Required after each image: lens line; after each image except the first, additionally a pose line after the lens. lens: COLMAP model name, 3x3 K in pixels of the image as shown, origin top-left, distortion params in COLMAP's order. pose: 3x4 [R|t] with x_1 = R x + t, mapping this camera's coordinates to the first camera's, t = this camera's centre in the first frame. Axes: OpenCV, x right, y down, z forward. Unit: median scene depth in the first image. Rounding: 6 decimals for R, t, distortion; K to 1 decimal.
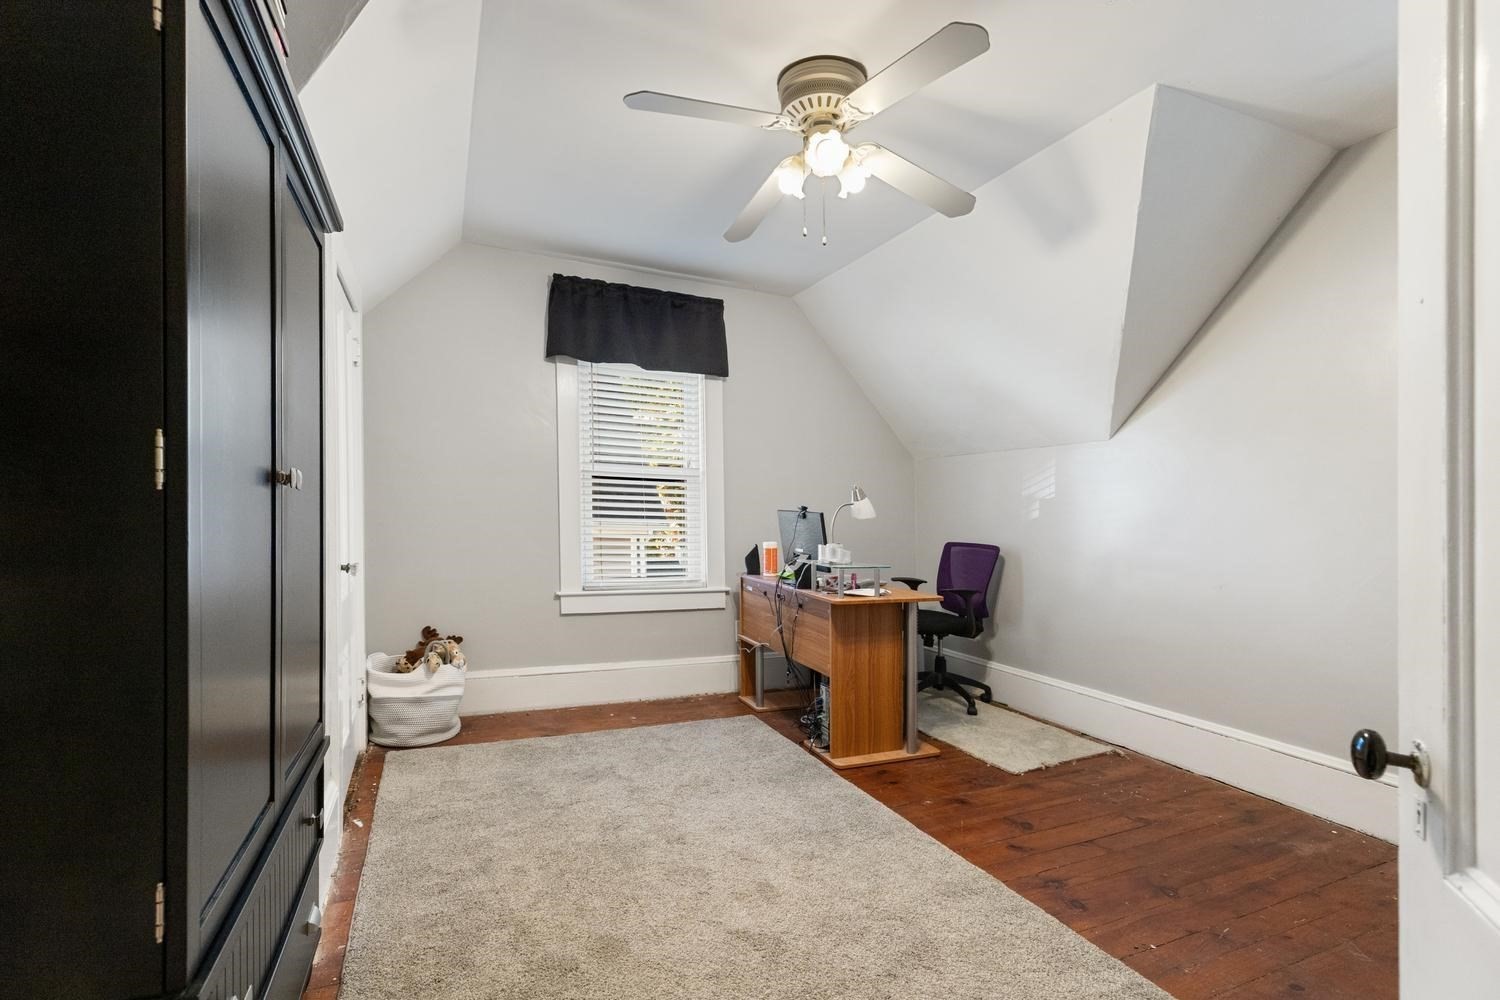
lens RADIAL K [[686.2, 0, 734.5], [0, 686.2, 505.7], [0, 0, 1]] dist [0.005546, -0.000718]
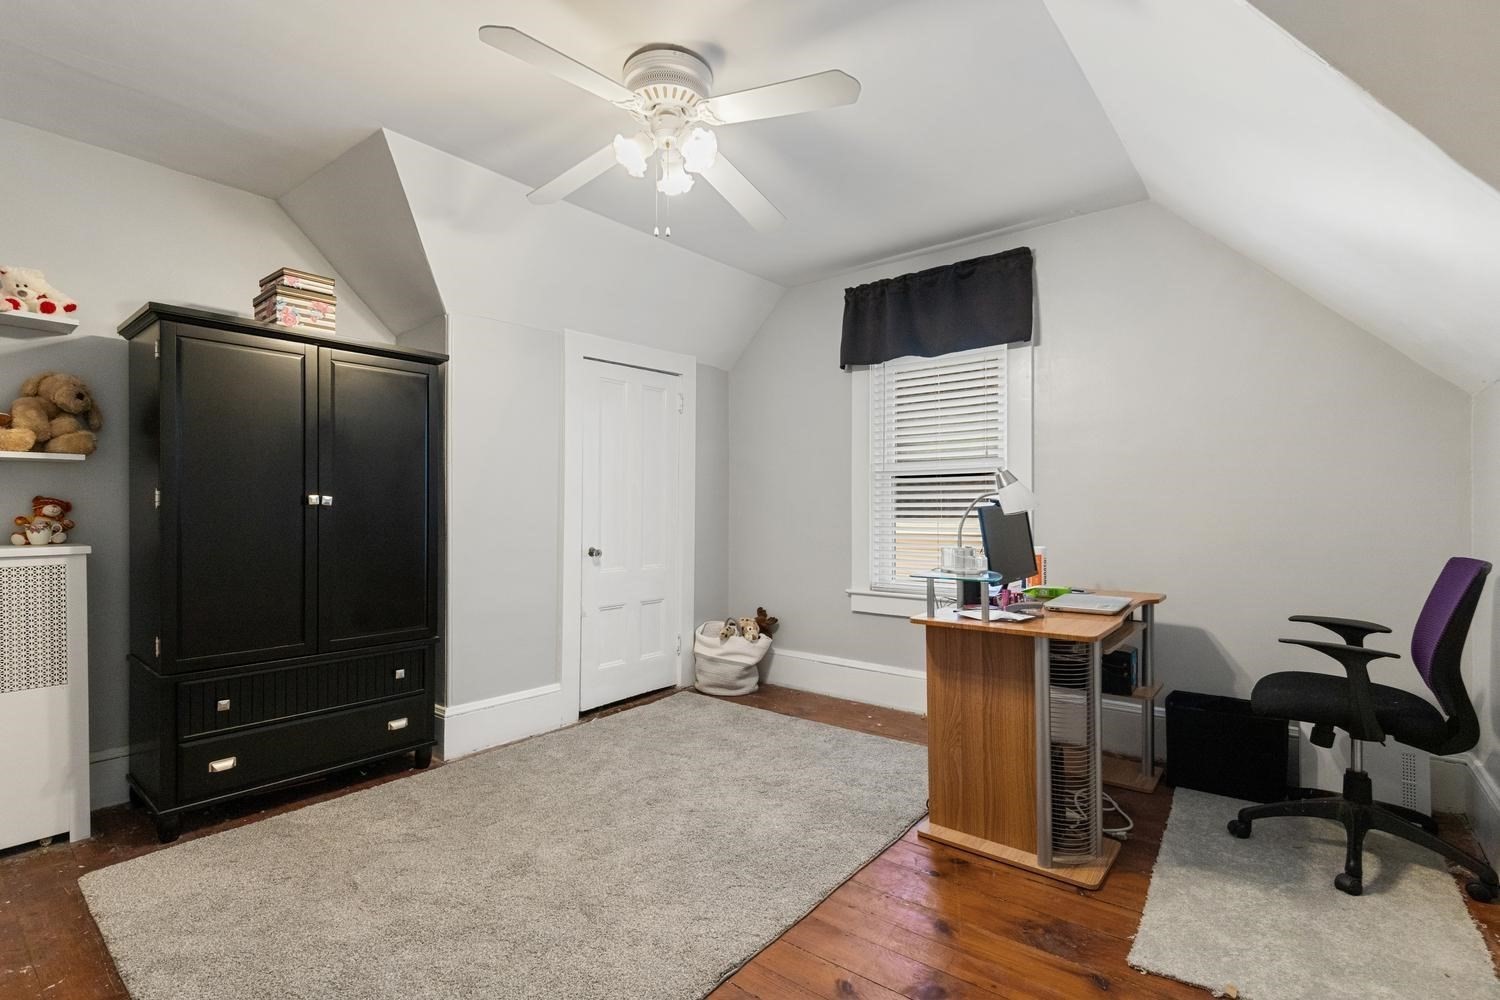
lens RADIAL K [[686.2, 0, 738.7], [0, 686.2, 508.3], [0, 0, 1]] dist [0.005546, -0.000718]
pose [[0.472681, -0.025733, -0.880858, 0.649860], [0.019563, 0.999634, -0.018705, 0.019944], [0.881016, -0.008391, 0.473012, 0.390213]]
